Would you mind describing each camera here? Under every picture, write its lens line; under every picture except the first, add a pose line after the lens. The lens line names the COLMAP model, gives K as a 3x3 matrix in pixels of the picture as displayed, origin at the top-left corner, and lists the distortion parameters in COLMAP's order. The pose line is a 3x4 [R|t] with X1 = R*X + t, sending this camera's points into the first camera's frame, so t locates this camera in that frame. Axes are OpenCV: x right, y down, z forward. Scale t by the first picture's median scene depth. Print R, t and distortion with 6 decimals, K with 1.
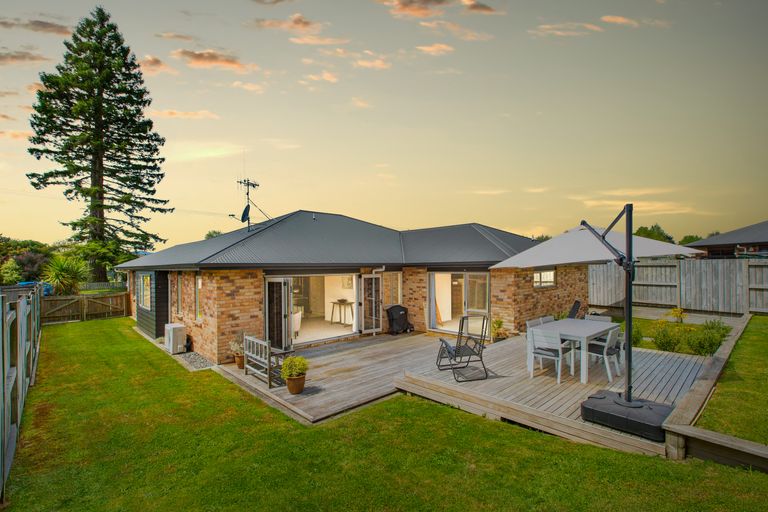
lens RADIAL K [[345.6, 0, 384.5], [0, 345.6, 252.9], [0, 0, 1]] dist [0.001196, 0.000279]
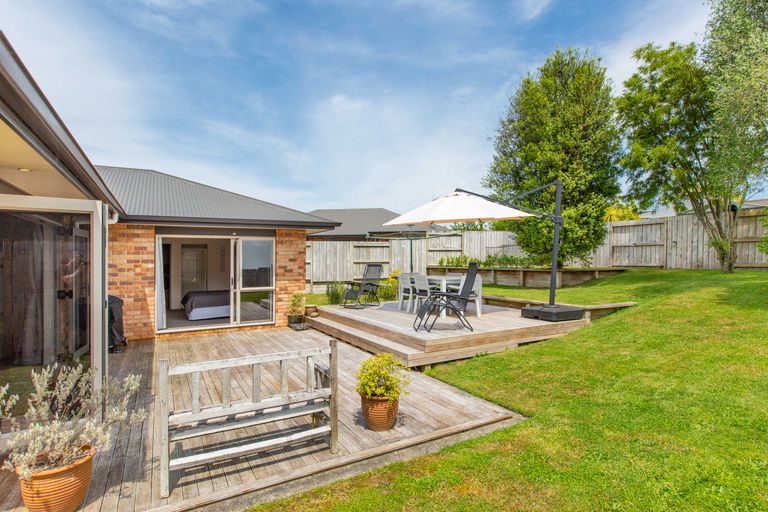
lens RADIAL K [[396.8, 0, 386.3], [0, 396.8, 240.9], [0, 0, 1]] dist [0.002439, 0.000389]
pose [[0.236659, 0.058459, 0.969832, -0.773377], [-0.031583, 0.998124, -0.052458, 0.156383], [-0.971079, -0.018216, 0.238061, 0.807282]]
